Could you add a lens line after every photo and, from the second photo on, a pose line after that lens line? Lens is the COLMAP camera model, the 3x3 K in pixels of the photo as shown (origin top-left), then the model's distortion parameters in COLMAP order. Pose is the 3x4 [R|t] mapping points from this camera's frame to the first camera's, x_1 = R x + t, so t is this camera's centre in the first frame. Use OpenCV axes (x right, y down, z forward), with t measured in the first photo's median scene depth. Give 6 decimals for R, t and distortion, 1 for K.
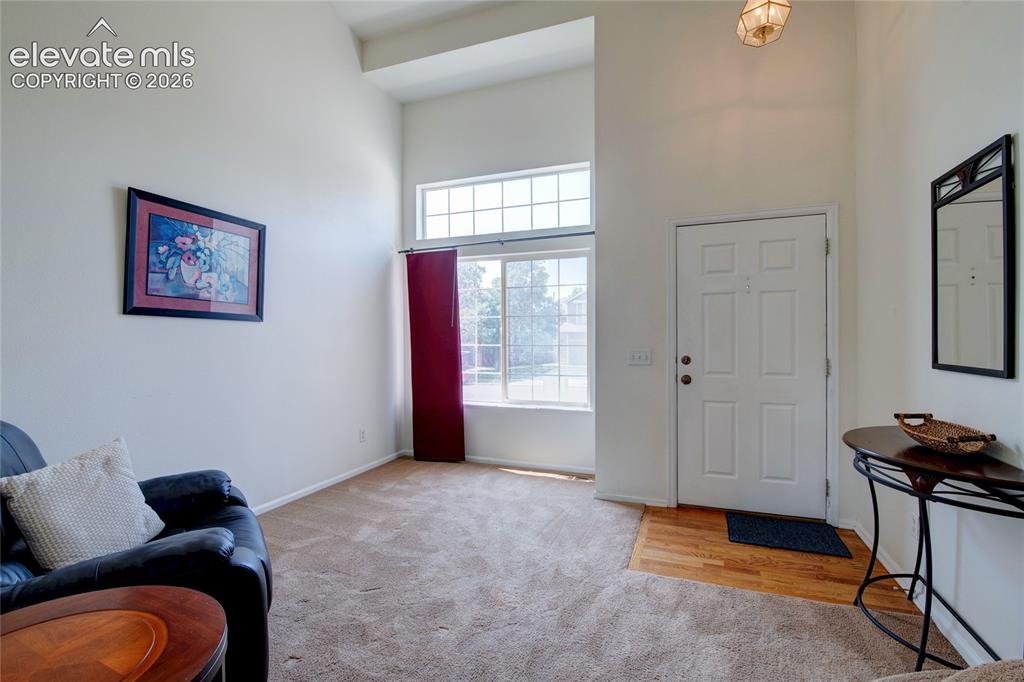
lens RADIAL K [[455.5, 0, 502.9], [0, 455.5, 337.0], [0, 0, 1]] dist [-0.018136, 0.000022]
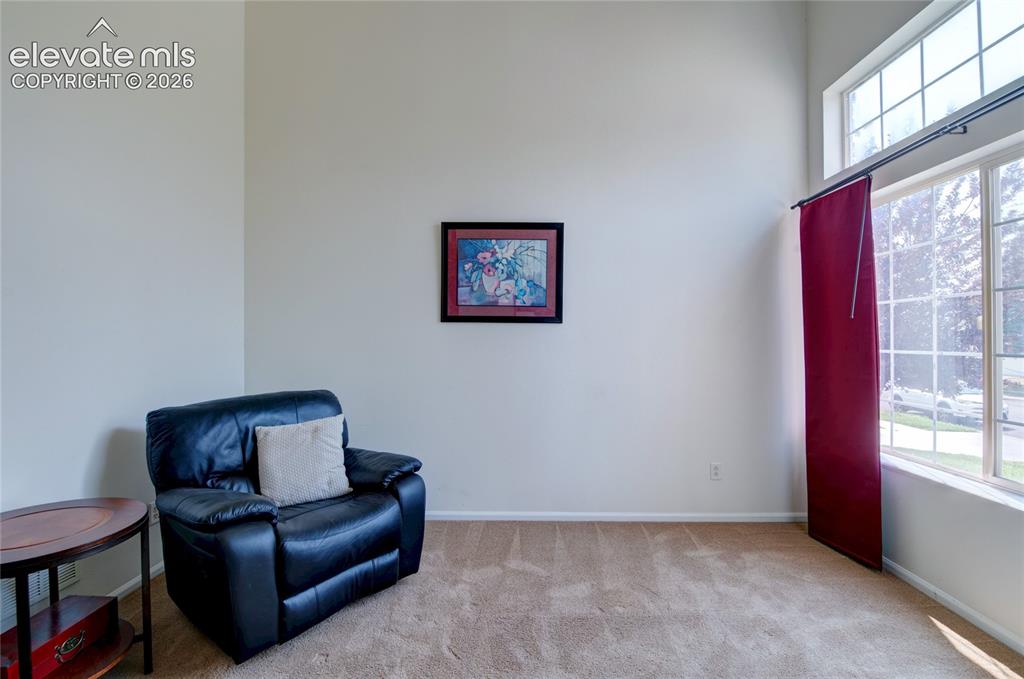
lens RADIAL K [[455.5, 0, 513.3], [0, 455.5, 340.5], [0, 0, 1]] dist [-0.018136, 0.000022]
pose [[0.346521, 0.001469, -0.938041, 0.385912], [0.006694, 0.999969, 0.004039, -0.002016], [0.938018, -0.007679, 0.346501, 0.635059]]
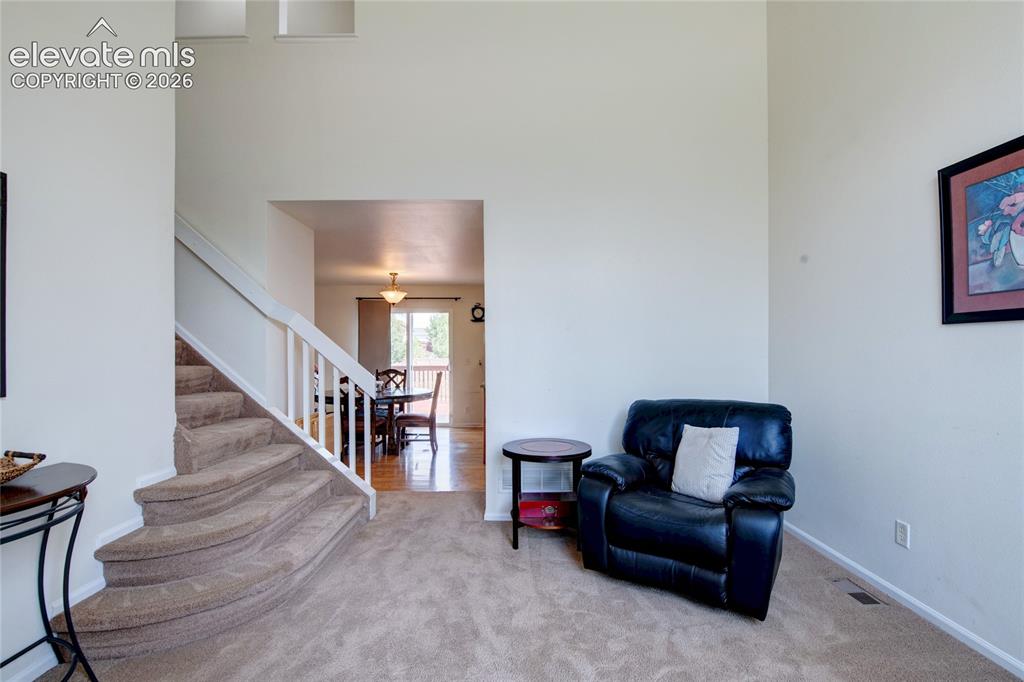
lens RADIAL K [[455.5, 0, 505.9], [0, 455.5, 355.0], [0, 0, 1]] dist [-0.018136, 0.000022]
pose [[-0.929898, 0.002926, -0.367806, 0.185418], [0.003650, 0.999993, -0.001273, 0.003770], [0.367800, -0.002526, -0.929902, 1.259767]]
